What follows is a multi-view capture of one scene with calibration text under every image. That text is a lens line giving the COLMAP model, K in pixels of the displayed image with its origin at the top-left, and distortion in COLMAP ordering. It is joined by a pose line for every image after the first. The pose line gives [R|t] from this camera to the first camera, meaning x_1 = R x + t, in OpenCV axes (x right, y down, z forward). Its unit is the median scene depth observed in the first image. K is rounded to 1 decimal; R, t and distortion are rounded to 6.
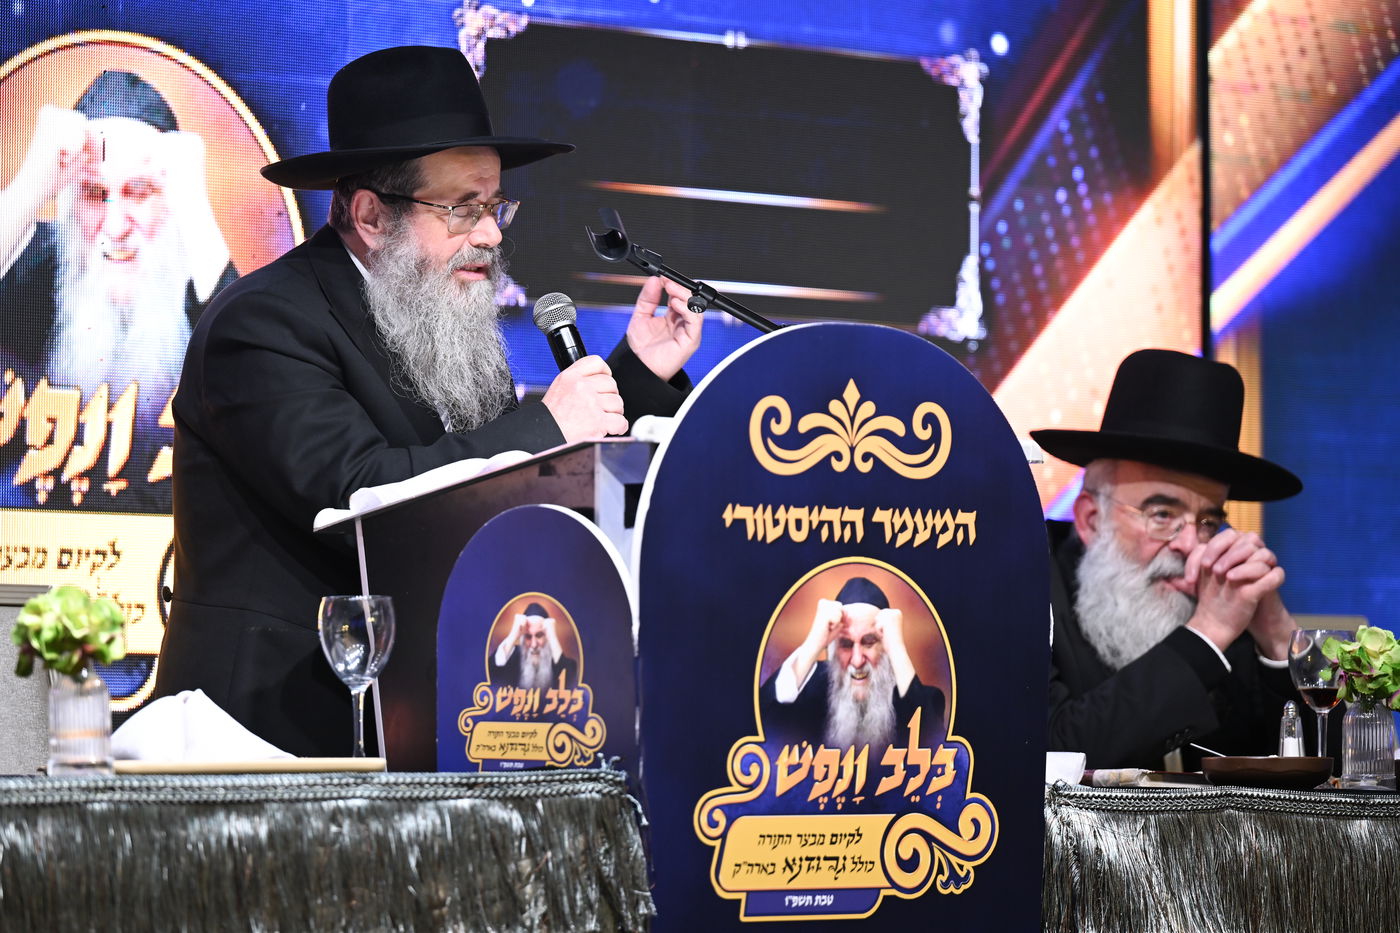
lens RADIAL K [[6968.8, 0, 701.1], [0, 6968.8, 466.2], [0, 0, 1]] dist [-0.121922, 0.000000]
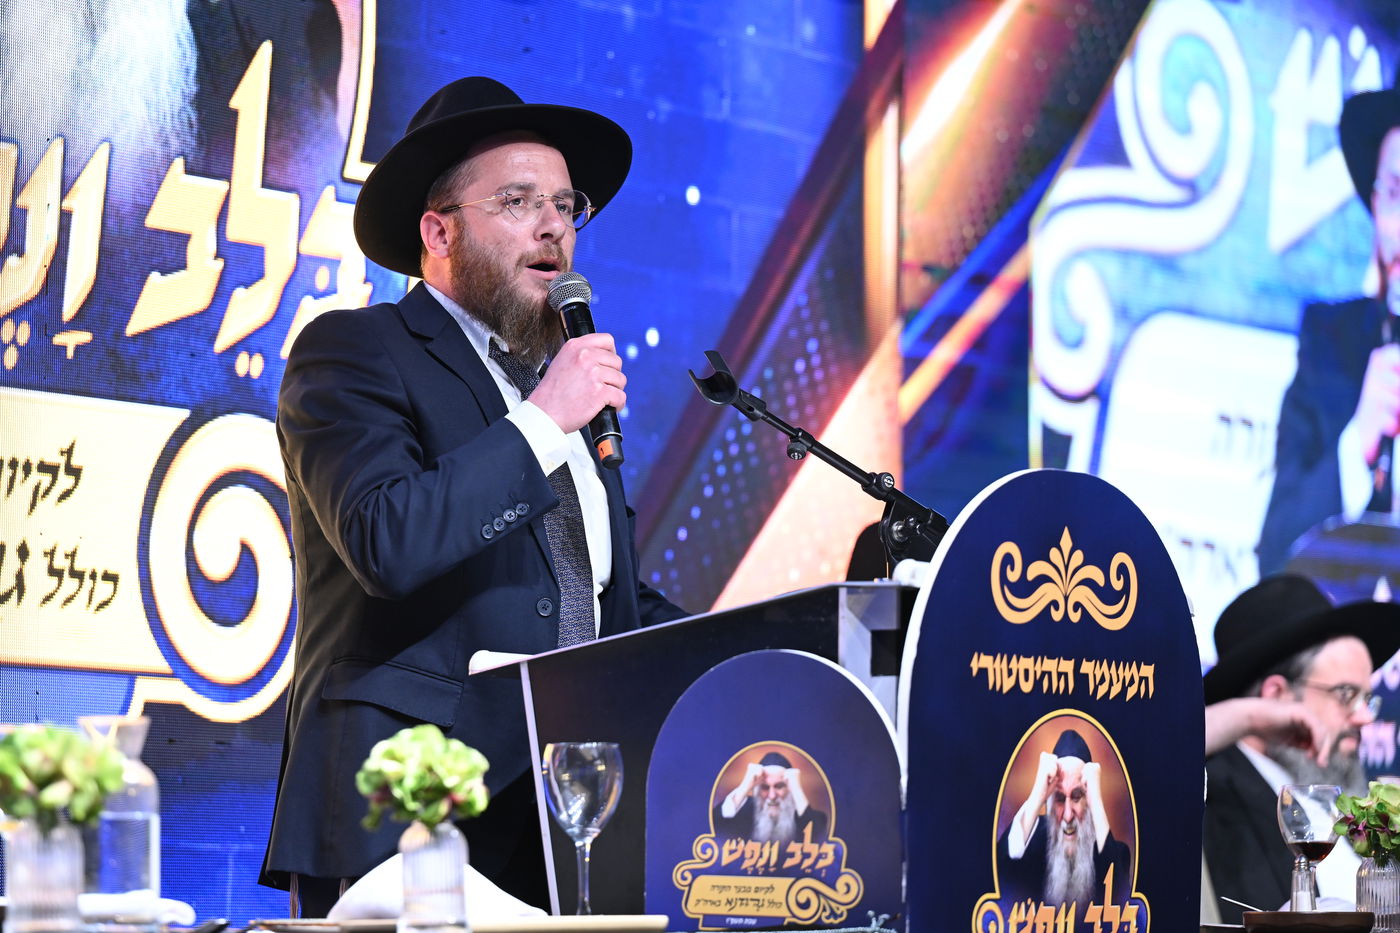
lens RADIAL K [[5416.7, 0, 698.3], [0, 5416.7, 464.0], [0, 0, 1]] dist [0.034835, 0.000000]
pose [[0.971821, 0.024704, 0.234421, -0.208236], [-0.017411, 0.999299, -0.033129, 0.004796], [-0.235076, 0.028114, 0.971570, 0.274141]]
